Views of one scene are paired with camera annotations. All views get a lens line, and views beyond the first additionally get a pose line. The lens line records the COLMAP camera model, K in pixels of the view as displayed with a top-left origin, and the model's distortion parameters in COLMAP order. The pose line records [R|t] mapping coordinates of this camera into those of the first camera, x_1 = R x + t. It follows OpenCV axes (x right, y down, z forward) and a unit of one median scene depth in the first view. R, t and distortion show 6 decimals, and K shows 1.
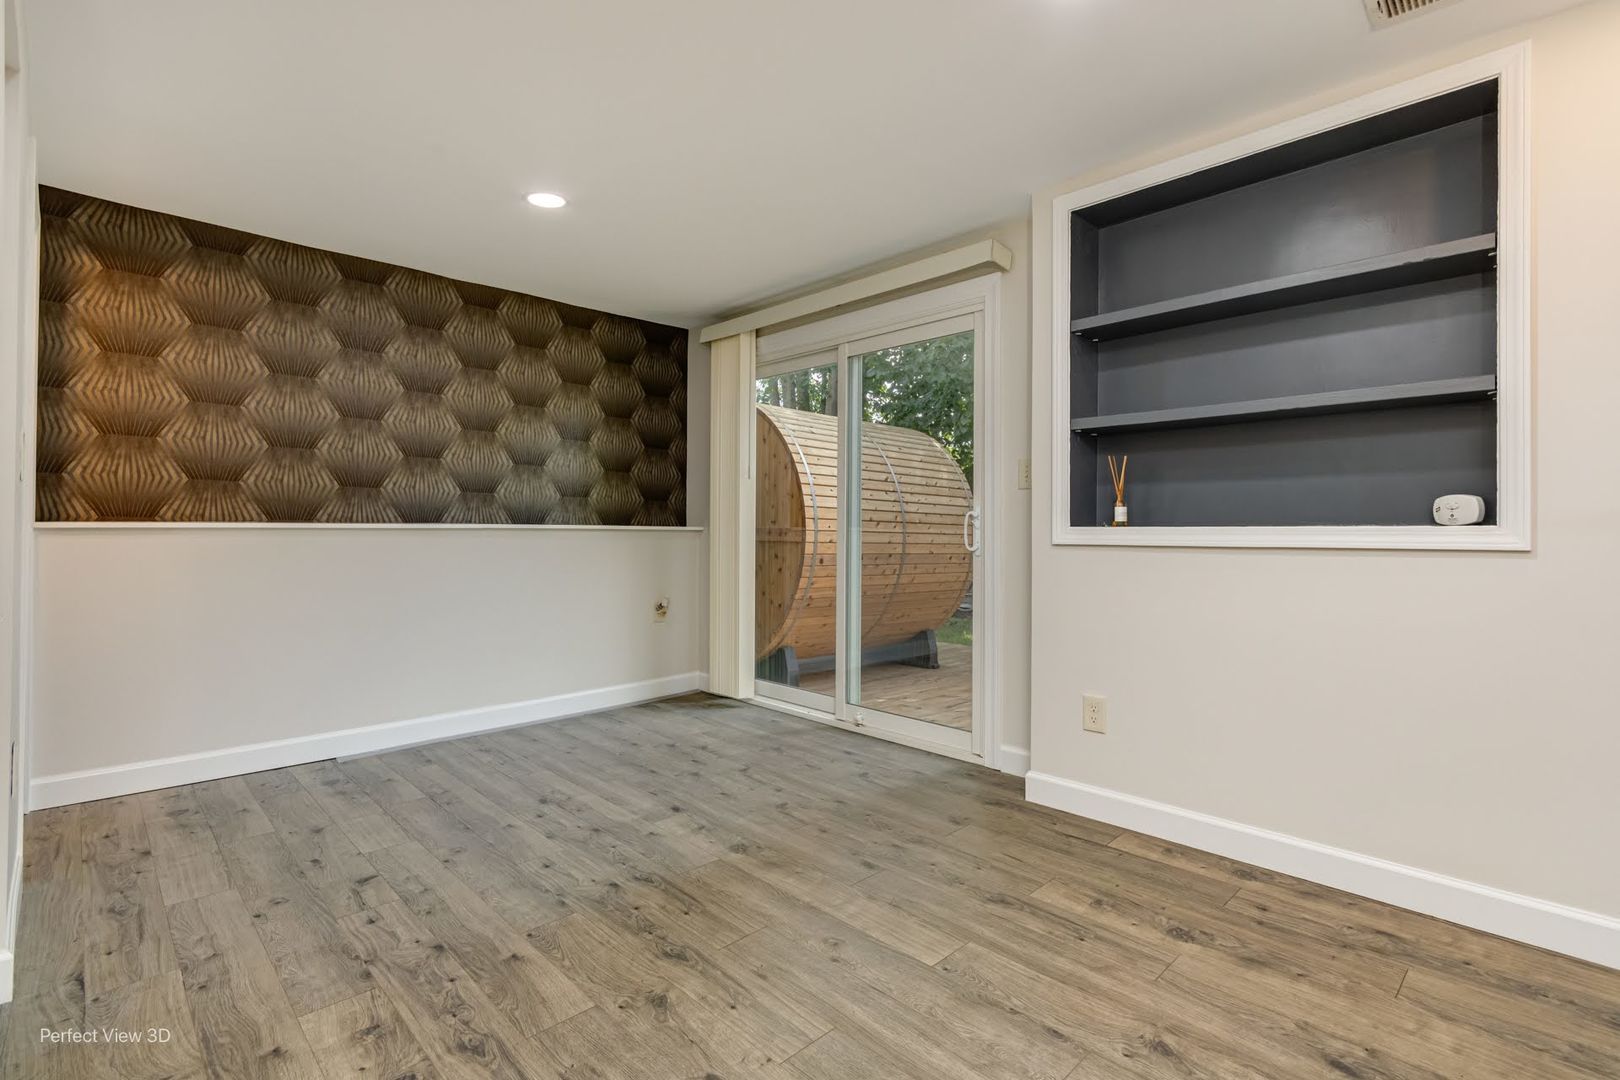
lens RADIAL K [[759.8, 0, 821.7], [0, 759.8, 518.5], [0, 0, 1]] dist [0.002591, 0.000626]
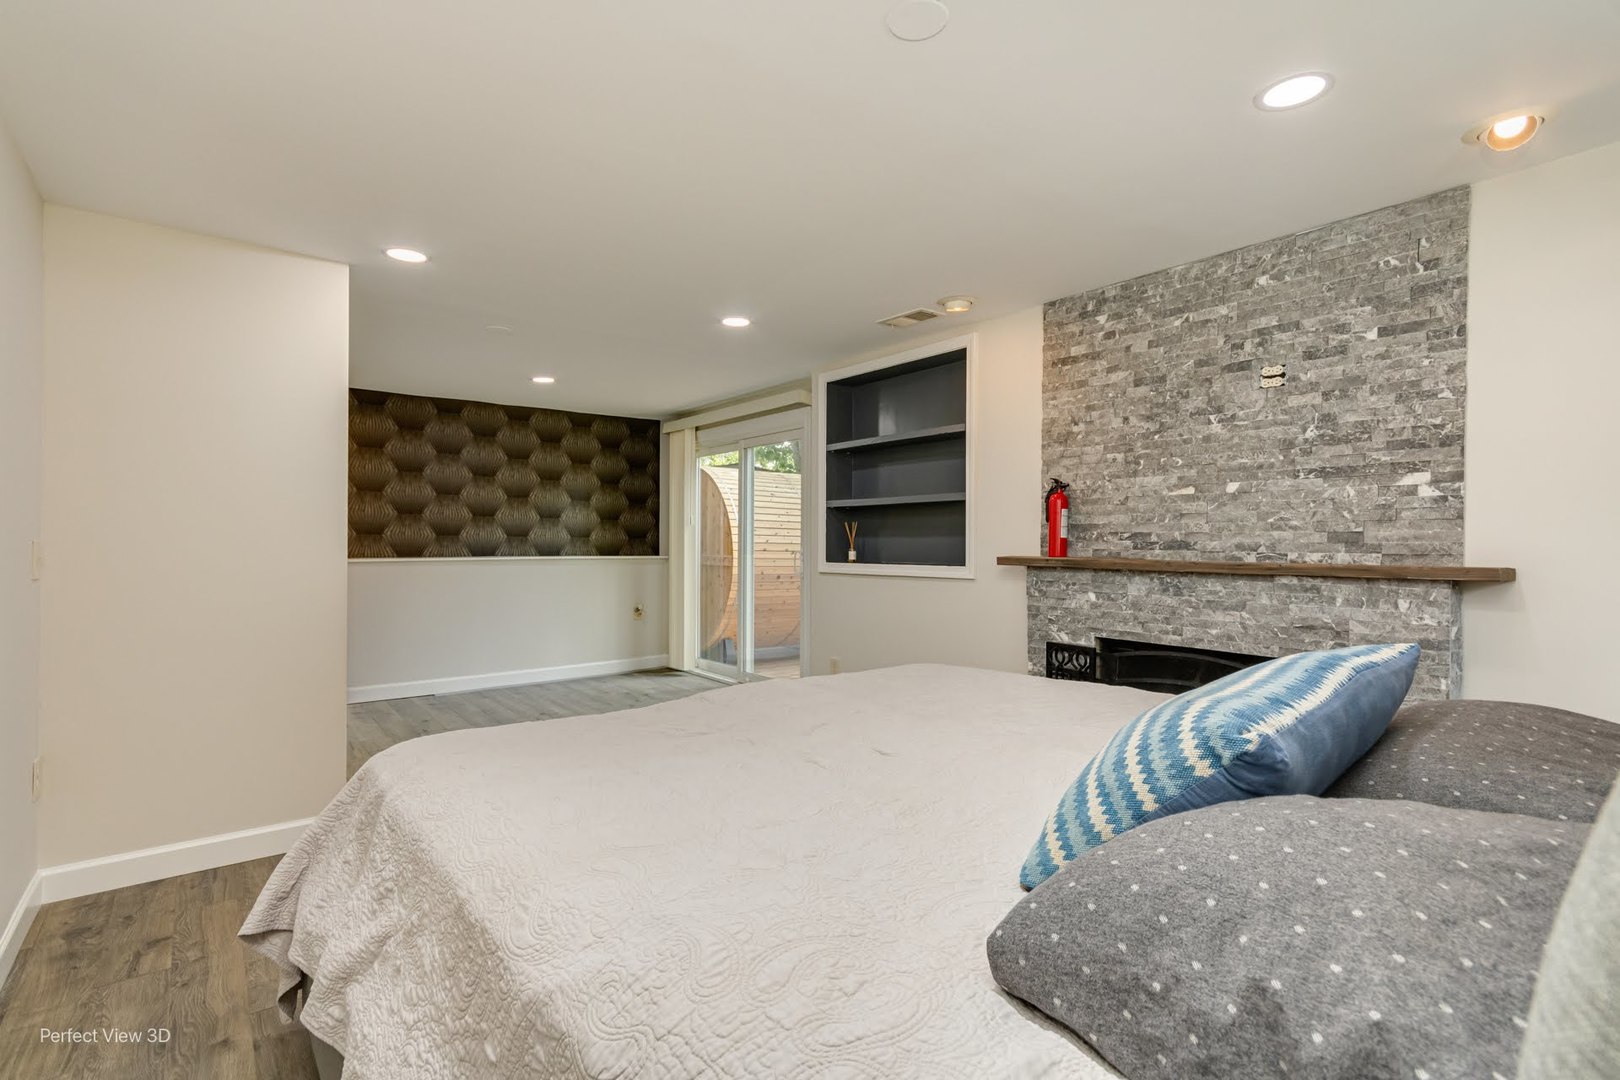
lens RADIAL K [[759.8, 0, 809.5], [0, 759.8, 534.2], [0, 0, 1]] dist [0.002591, 0.000626]
pose [[0.993653, -0.002855, -0.112453, 0.558559], [0.003114, 0.999993, 0.002123, -0.066754], [0.112446, -0.002459, 0.993655, -0.858652]]
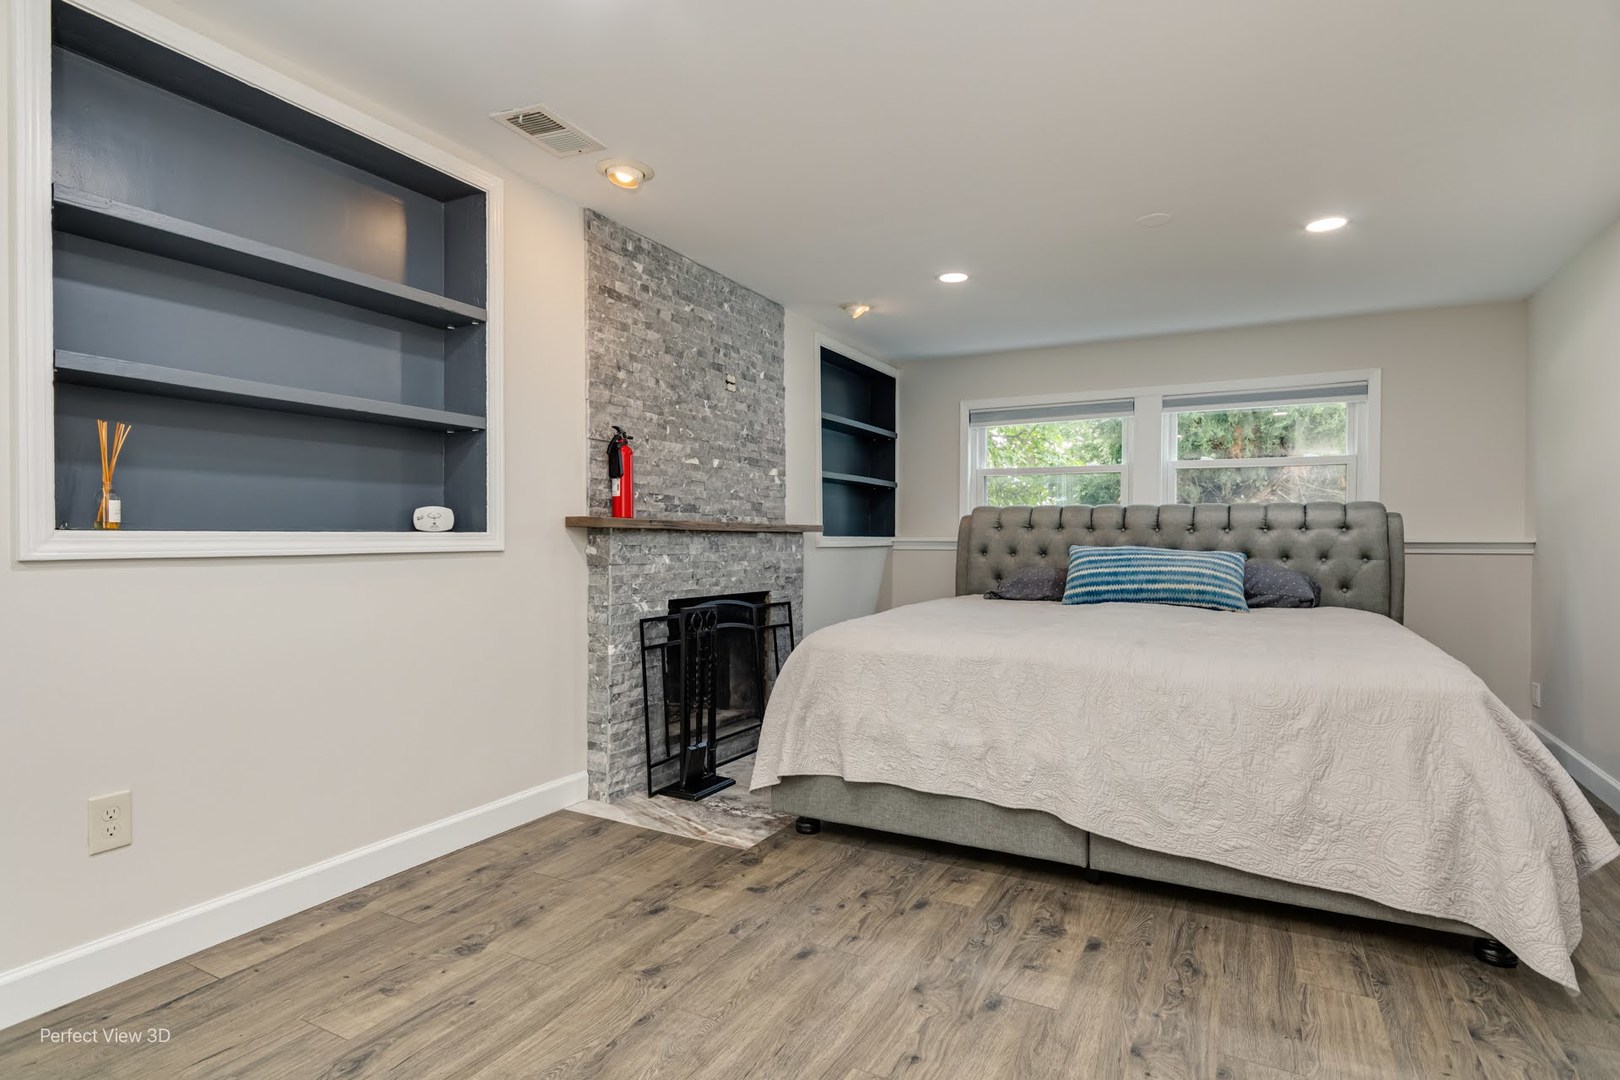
lens RADIAL K [[845.2, 0, 808.2], [0, 845.2, 541.6], [0, 0, 1]] dist [0.004902, 0.000261]
pose [[-0.298113, -0.013198, 0.954439, -0.552299], [-0.021537, 0.999743, 0.007098, 0.002192], [-0.954288, -0.018440, -0.298321, 0.728340]]
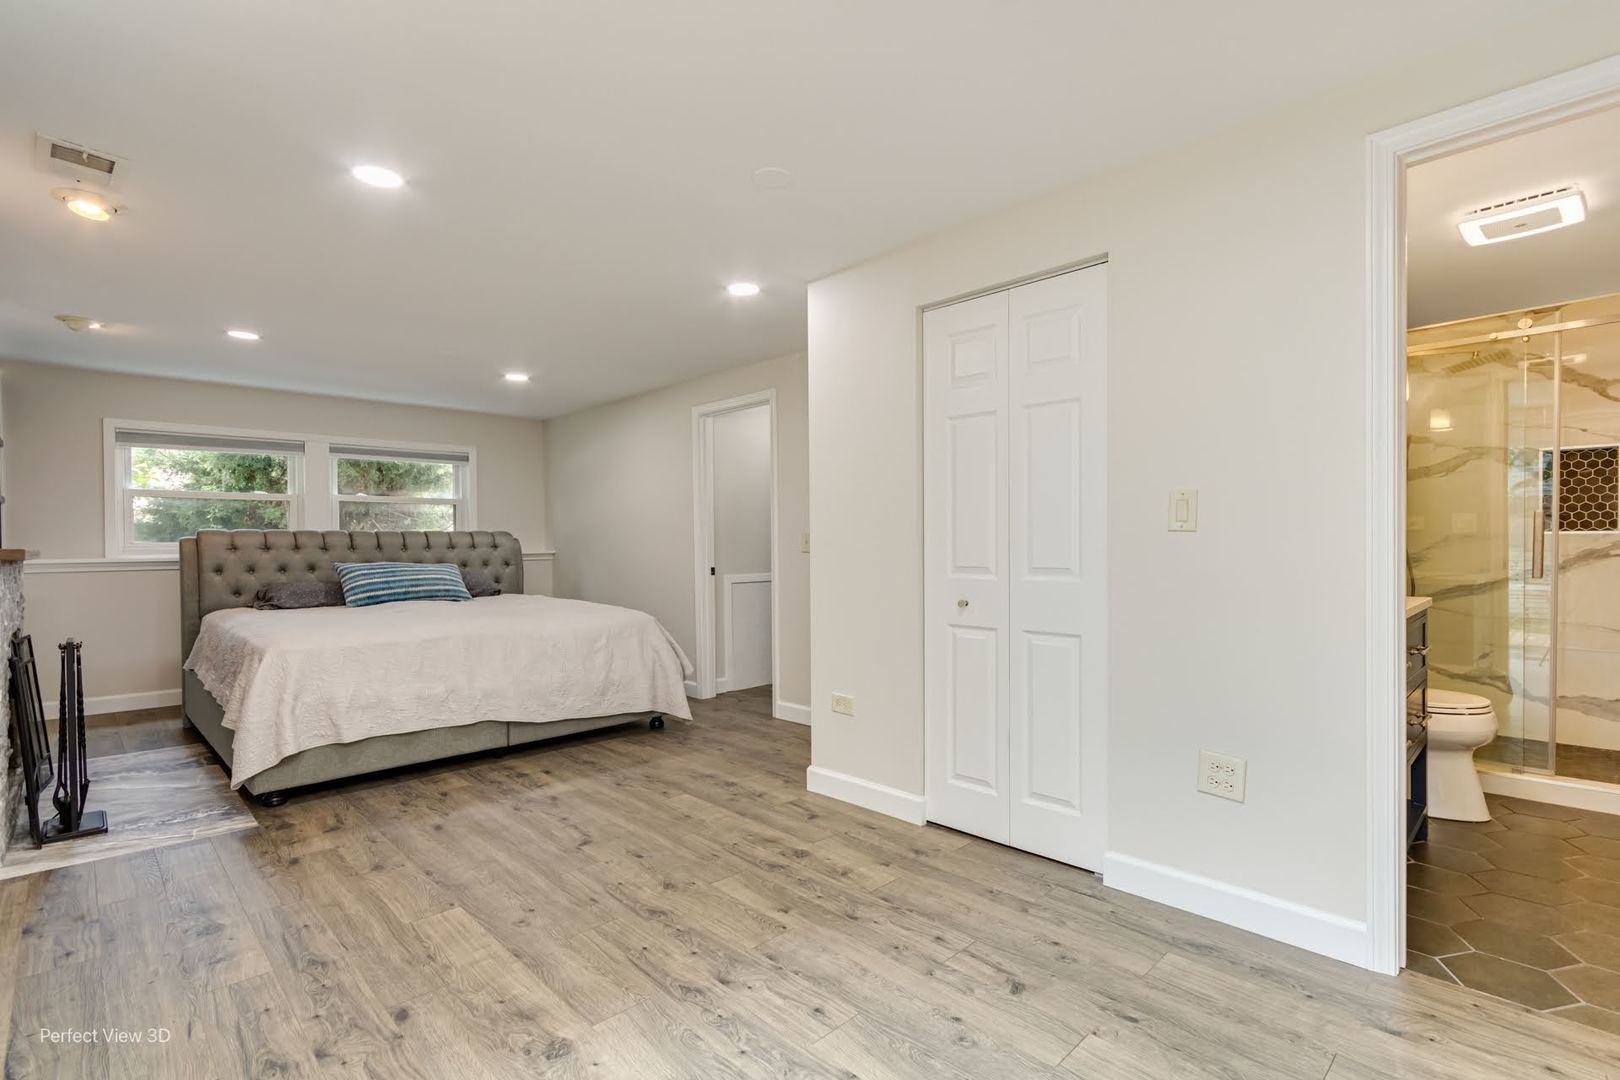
lens RADIAL K [[759.8, 0, 803.4], [0, 759.8, 544.5], [0, 0, 1]] dist [0.002591, 0.000626]
pose [[-0.999838, 0.001991, 0.017870, -0.341446], [0.001731, 0.999893, -0.014545, -0.006456], [-0.017897, -0.014512, -0.999735, 1.685168]]
